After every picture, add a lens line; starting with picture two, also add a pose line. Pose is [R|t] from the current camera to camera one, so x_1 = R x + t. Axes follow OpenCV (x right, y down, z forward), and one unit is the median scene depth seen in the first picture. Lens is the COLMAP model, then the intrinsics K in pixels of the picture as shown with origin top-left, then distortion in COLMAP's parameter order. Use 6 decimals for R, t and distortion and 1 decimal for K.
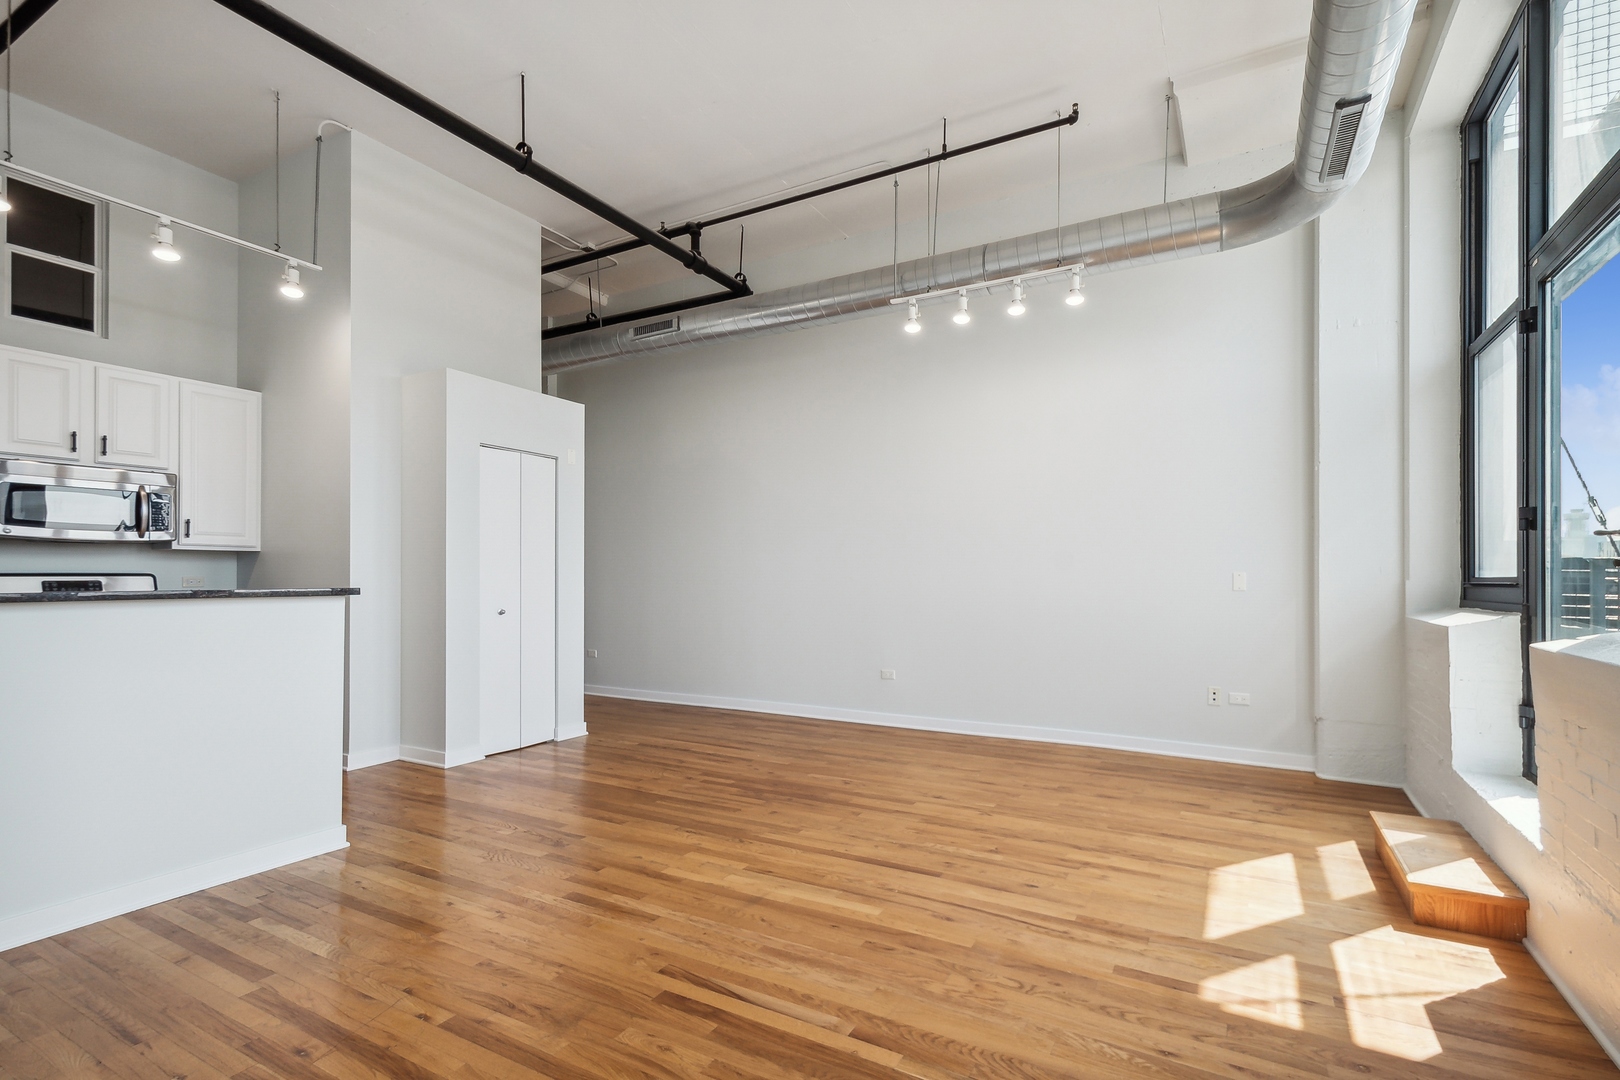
lens RADIAL K [[750.4, 0, 839.3], [0, 750.4, 562.3], [0, 0, 1]] dist [0.001884, 0.000449]
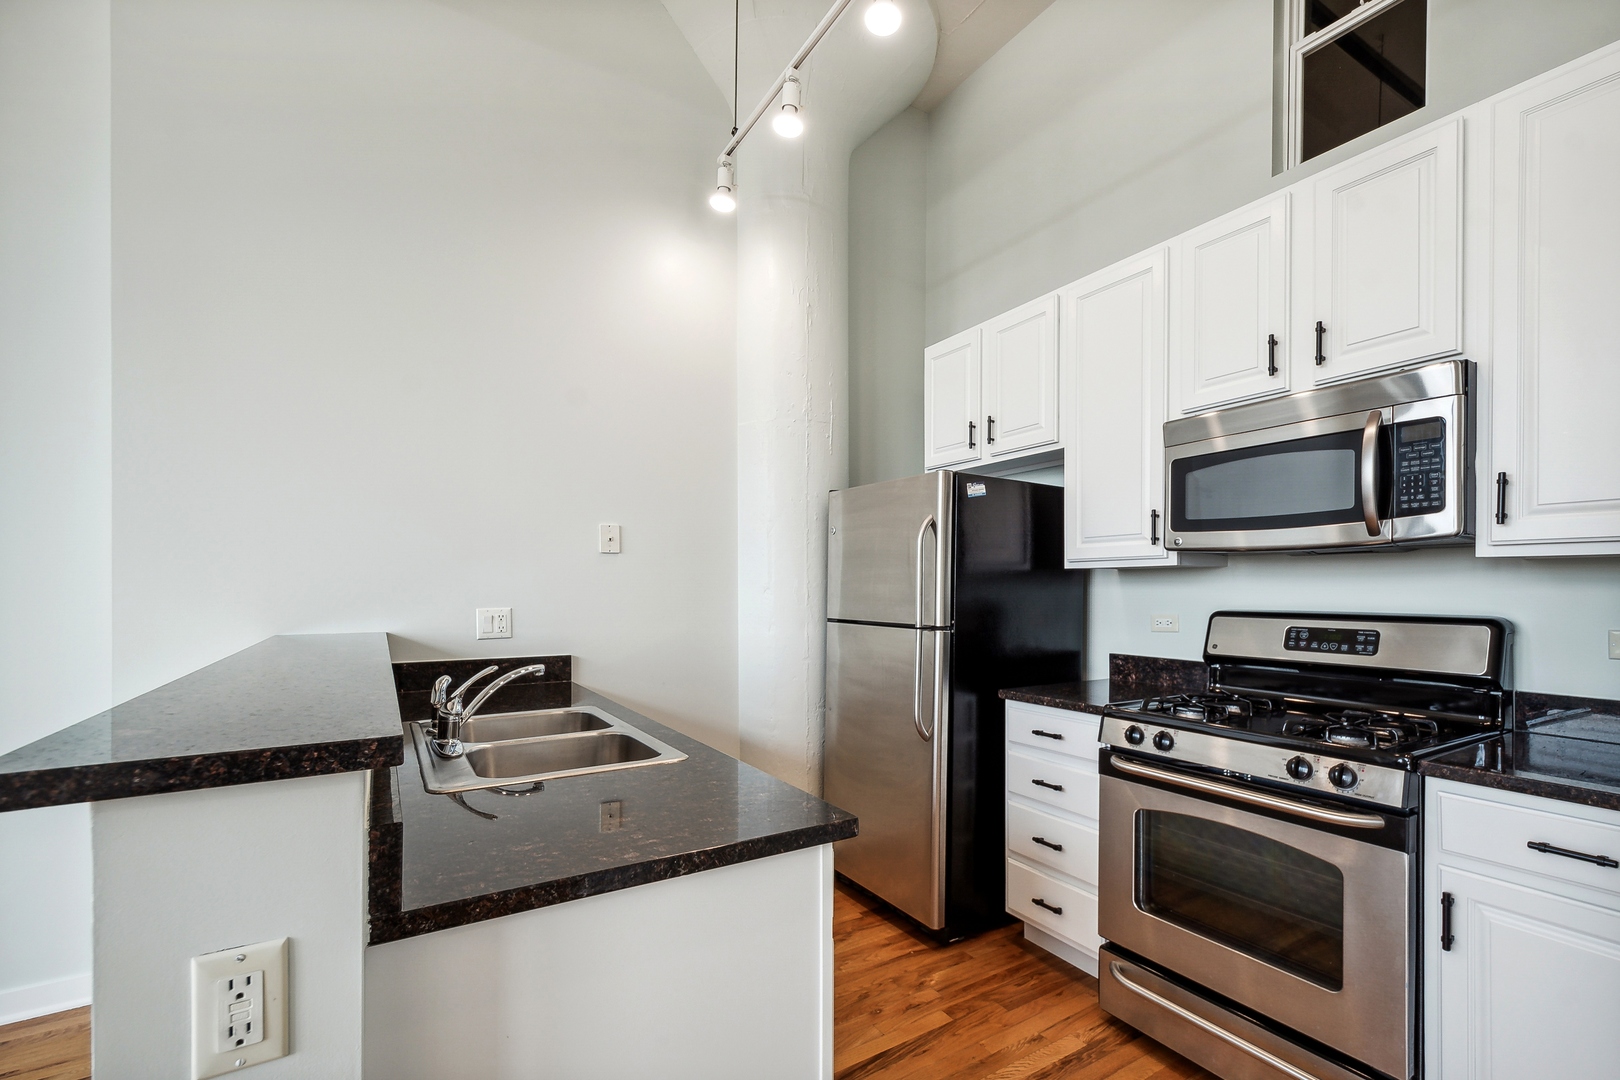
lens RADIAL K [[724.1, 0, 835.2], [0, 724.1, 596.0], [0, 0, 1]] dist [0.001032, 0.000219]
pose [[-0.484828, 0.013555, -0.874504, -0.526883], [0.018269, 0.999819, 0.005369, -0.007521], [0.874418, -0.013373, -0.484988, 1.156150]]
